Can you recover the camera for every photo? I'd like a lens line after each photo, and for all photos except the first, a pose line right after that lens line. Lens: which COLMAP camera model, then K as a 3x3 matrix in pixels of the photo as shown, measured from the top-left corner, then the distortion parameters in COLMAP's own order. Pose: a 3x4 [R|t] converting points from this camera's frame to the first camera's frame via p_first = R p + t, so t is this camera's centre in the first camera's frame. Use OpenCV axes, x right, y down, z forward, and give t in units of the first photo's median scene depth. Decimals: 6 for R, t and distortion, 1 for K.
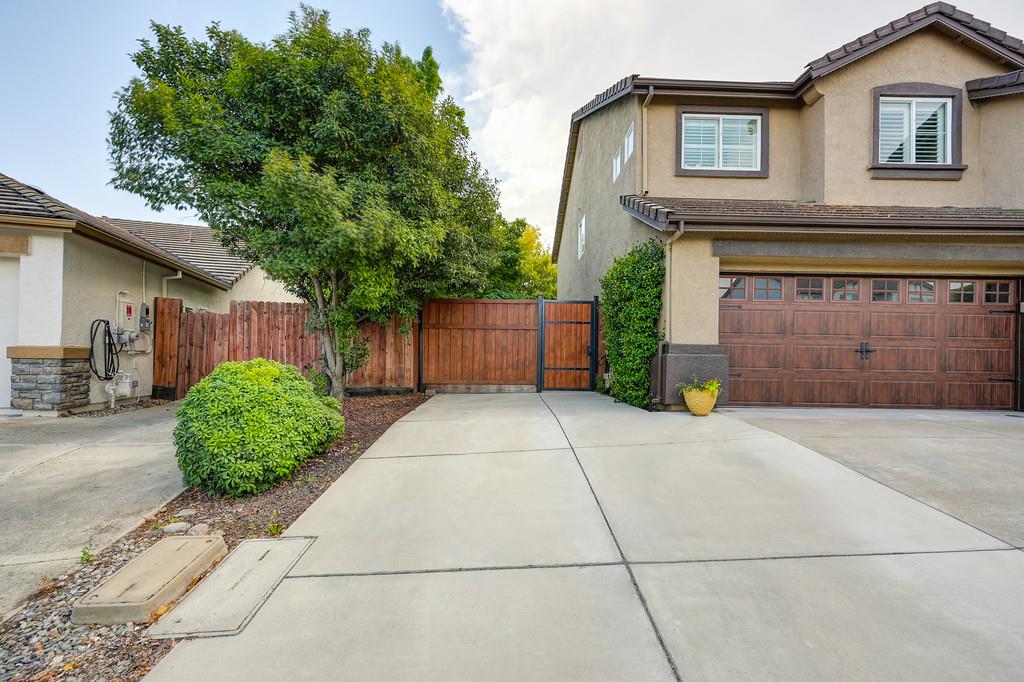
lens RADIAL K [[419.0, 0, 519.9], [0, 419.0, 351.4], [0, 0, 1]] dist [0.004072, -0.000882]
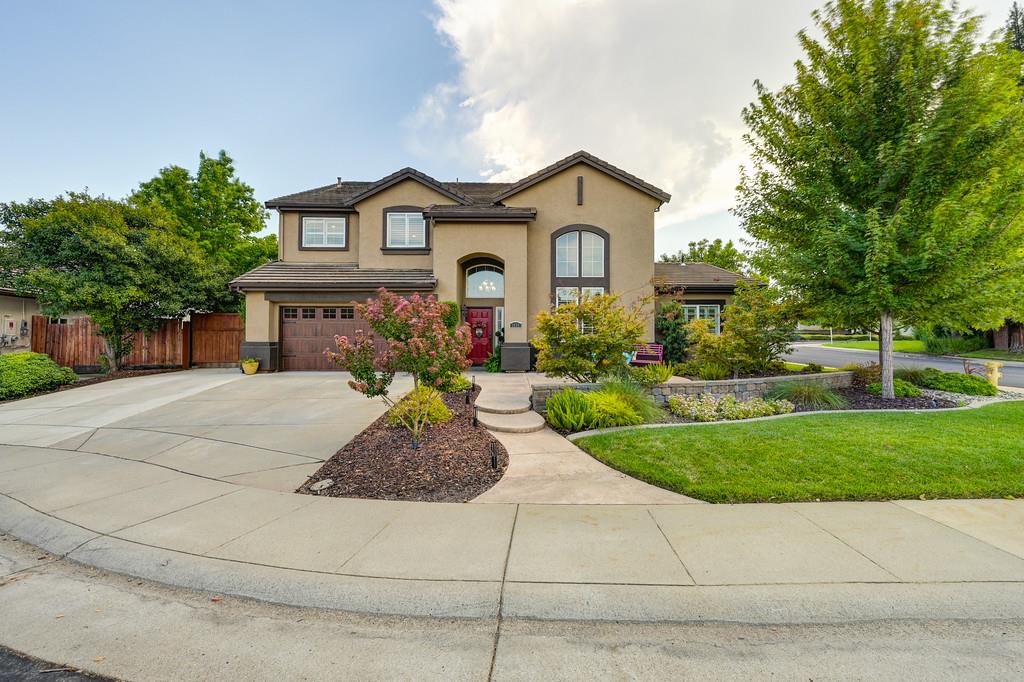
lens RADIAL K [[405.5, 0, 530.7], [0, 405.5, 330.1], [0, 0, 1]] dist [-0.004806, 0.001265]
pose [[0.999952, -0.008644, -0.004601, 1.523832], [0.008565, 0.999820, -0.016906, -0.023499], [0.004746, 0.016866, 0.999846, -0.867277]]
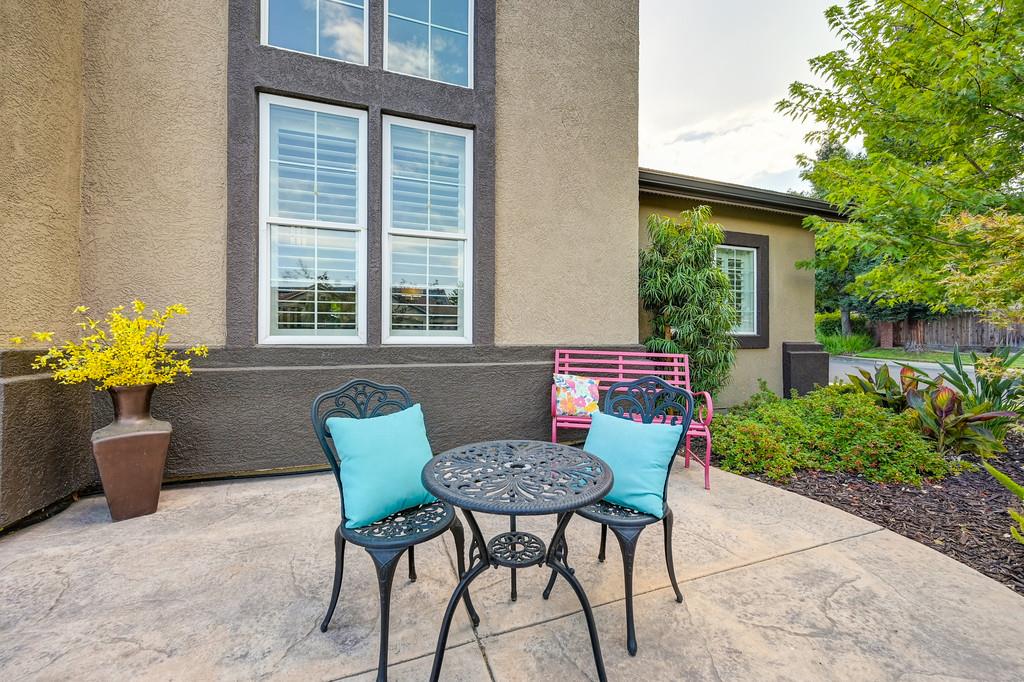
lens RADIAL K [[405.5, 0, 516.8], [0, 405.5, 338.0], [0, 0, 1]] dist [-0.004806, 0.001265]
pose [[0.953543, -0.008171, 0.301145, 1.752685], [0.003595, 0.999870, 0.015748, -0.009941], [-0.301234, -0.013934, 0.953448, 0.501512]]
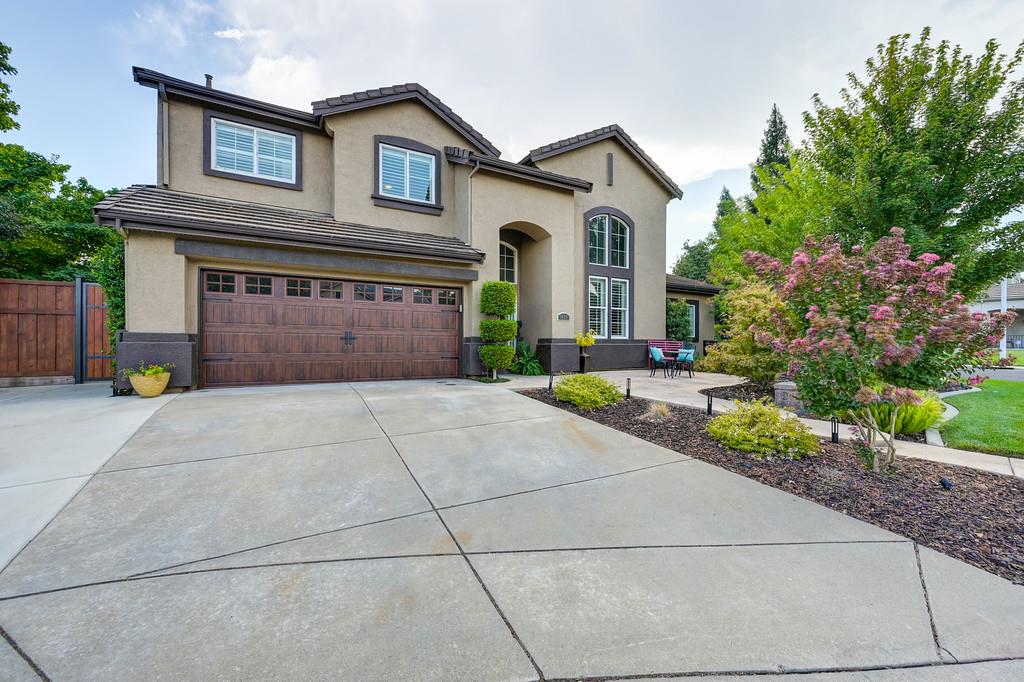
lens RADIAL K [[405.5, 0, 528.1], [0, 405.5, 347.5], [0, 0, 1]] dist [-0.004806, 0.001265]
pose [[0.878094, -0.012812, 0.478316, 0.646809], [0.000124, 0.999647, 0.026550, -0.005085], [-0.478488, -0.023254, 0.877786, -0.336761]]
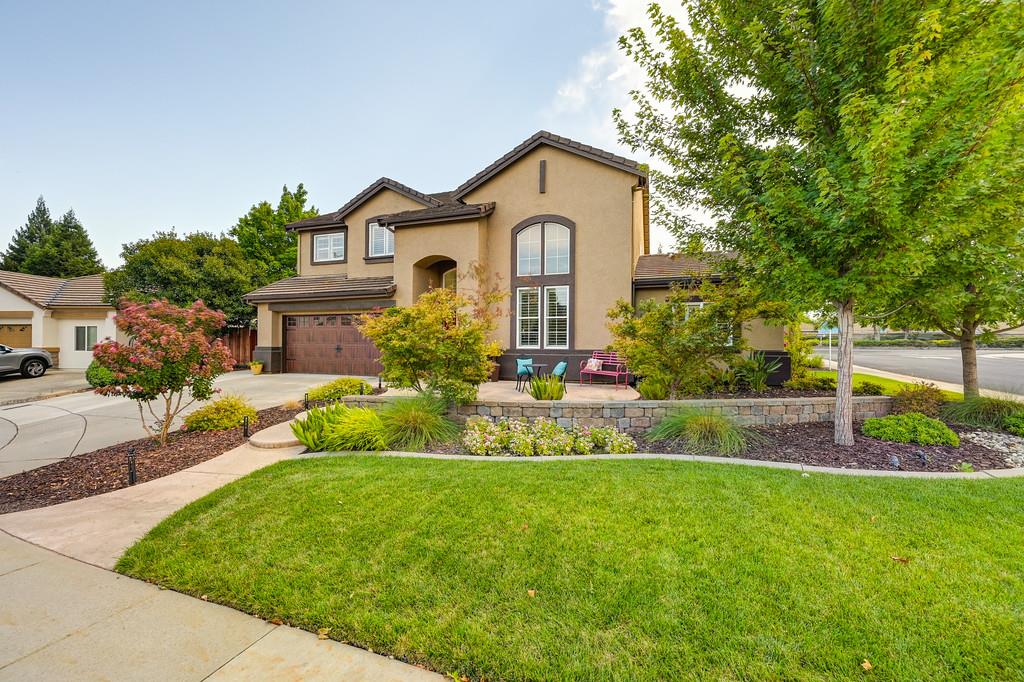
lens RADIAL K [[405.5, 0, 521.3], [0, 405.5, 338.6], [0, 0, 1]] dist [-0.004806, 0.001265]
pose [[0.938390, -0.011217, -0.345396, 2.218451], [0.007885, 0.999908, -0.011051, -0.020575], [0.345488, 0.007647, 0.938392, -0.583358]]
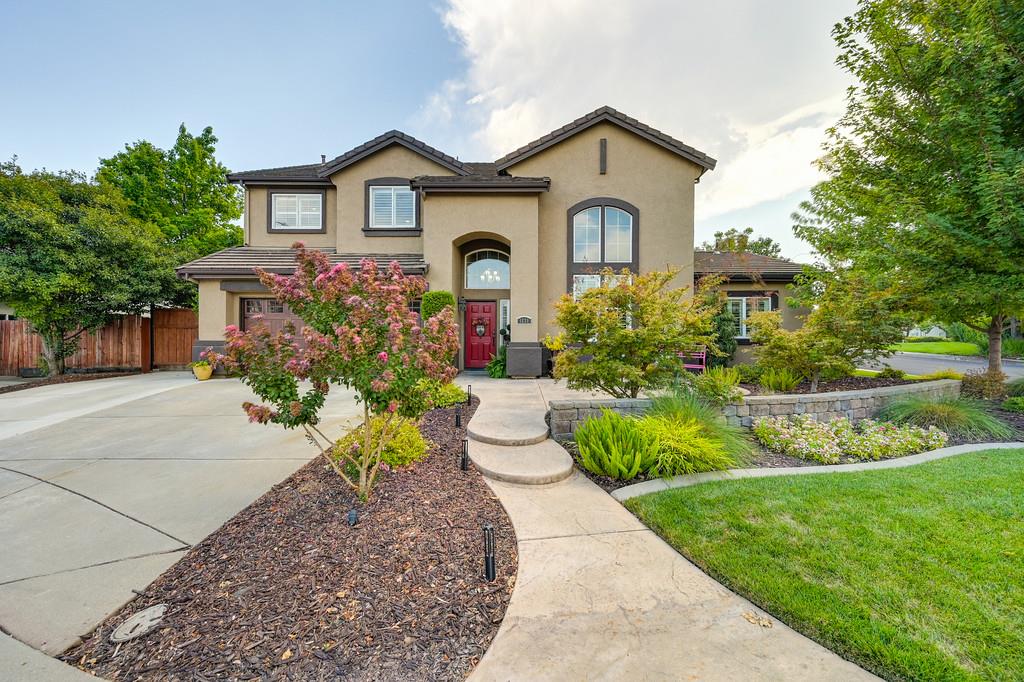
lens RADIAL K [[405.5, 0, 526.7], [0, 405.5, 337.1], [0, 0, 1]] dist [-0.004806, 0.001265]
pose [[0.999528, -0.006626, -0.029986, 1.501619], [0.006517, 0.999972, -0.003725, -0.011826], [0.030010, 0.003528, 0.999543, -0.542965]]
